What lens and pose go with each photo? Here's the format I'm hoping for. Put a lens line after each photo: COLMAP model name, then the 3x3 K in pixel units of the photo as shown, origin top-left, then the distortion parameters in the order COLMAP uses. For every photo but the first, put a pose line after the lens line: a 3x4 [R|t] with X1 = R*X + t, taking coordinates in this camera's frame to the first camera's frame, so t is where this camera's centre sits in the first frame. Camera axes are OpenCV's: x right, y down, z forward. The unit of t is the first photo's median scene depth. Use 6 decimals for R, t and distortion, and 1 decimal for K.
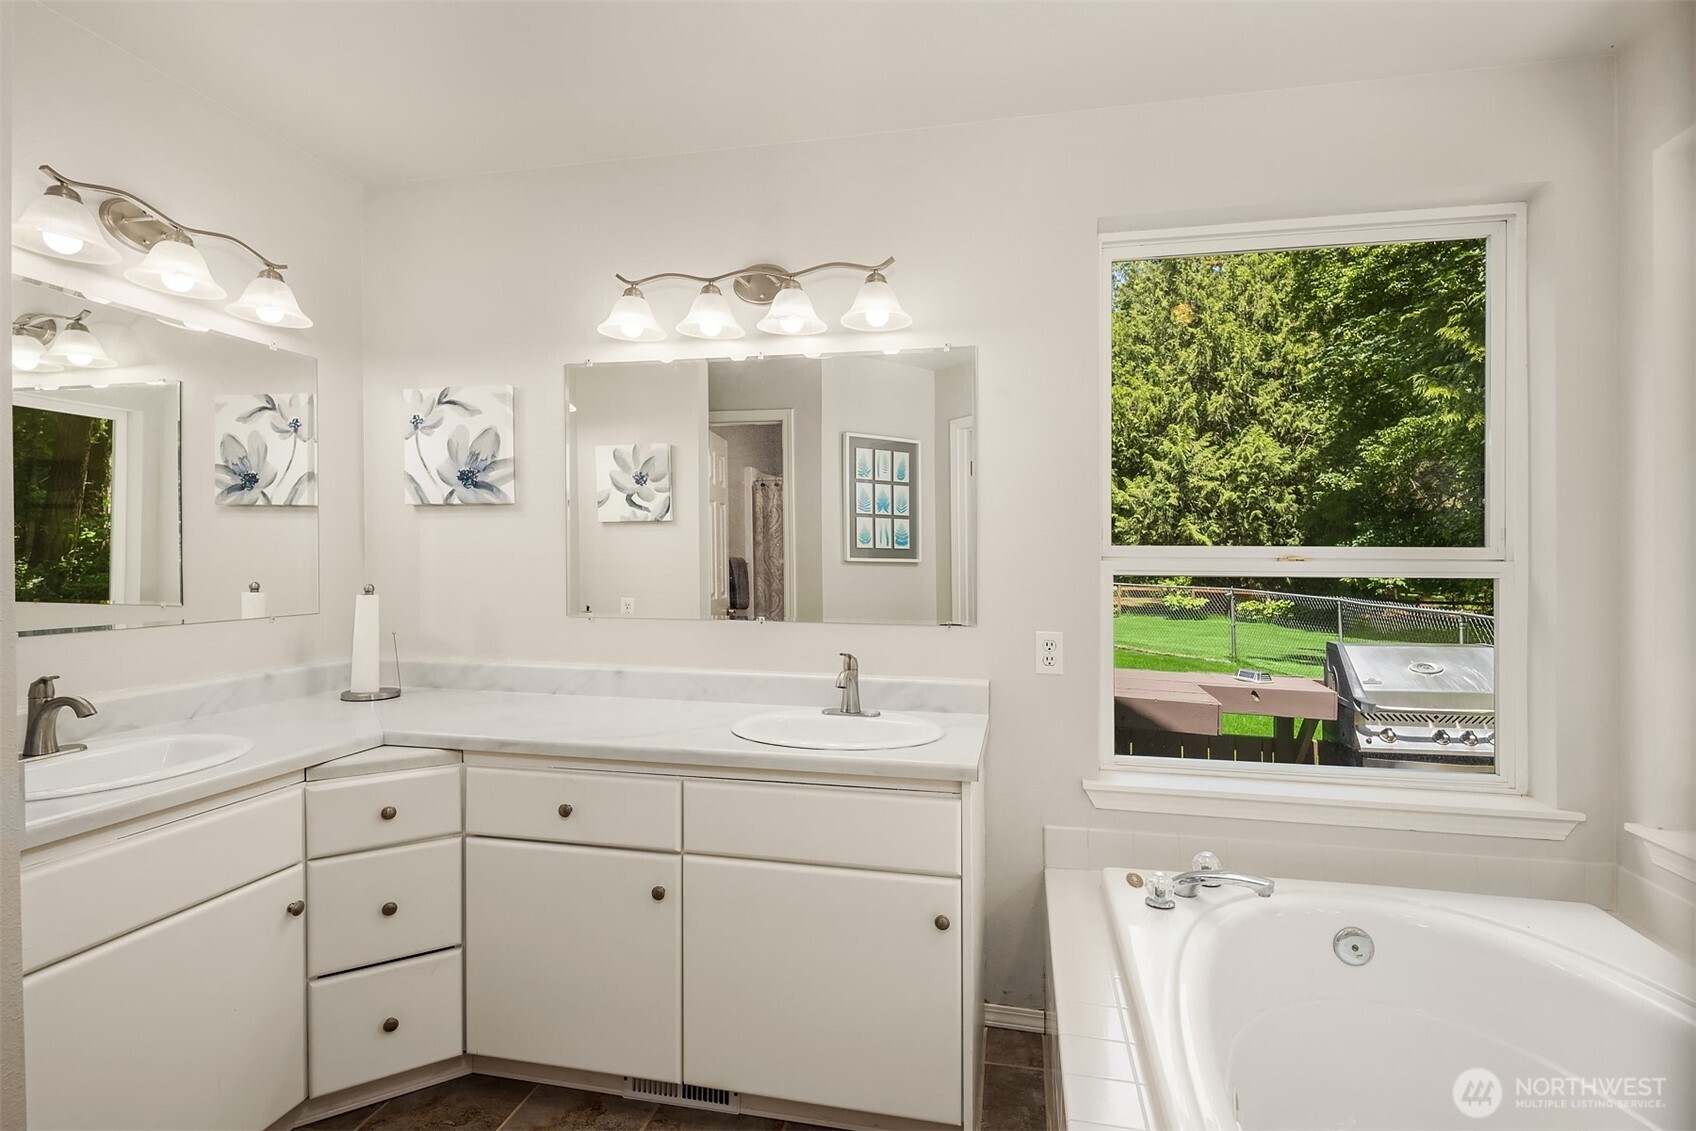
lens RADIAL K [[826.5, 0, 851.8], [0, 826.5, 563.4], [0, 0, 1]] dist [0.002416, -0.003148]
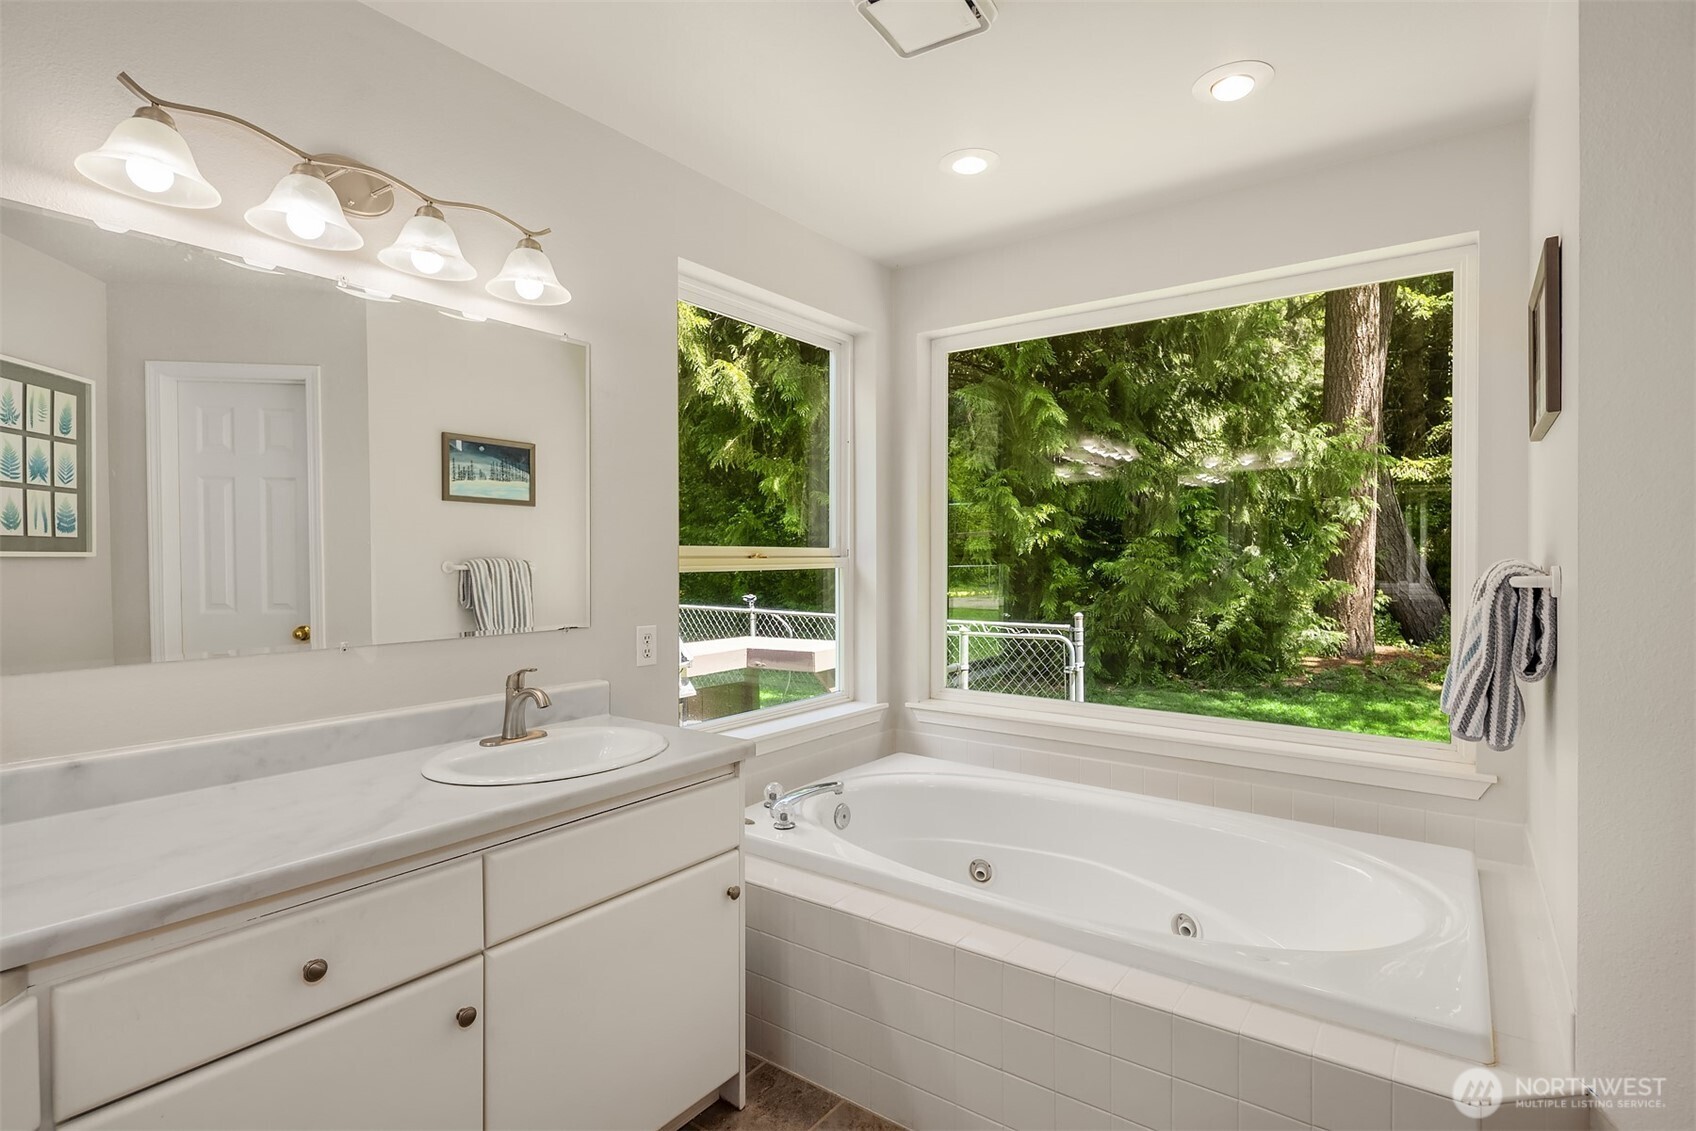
lens RADIAL K [[826.5, 0, 854.0], [0, 826.5, 559.7], [0, 0, 1]] dist [0.002416, -0.003148]
pose [[0.411767, -0.012796, 0.911199, -0.295851], [0.000640, 0.999905, 0.013753, -0.008743], [-0.911289, -0.005080, 0.411736, 0.146238]]
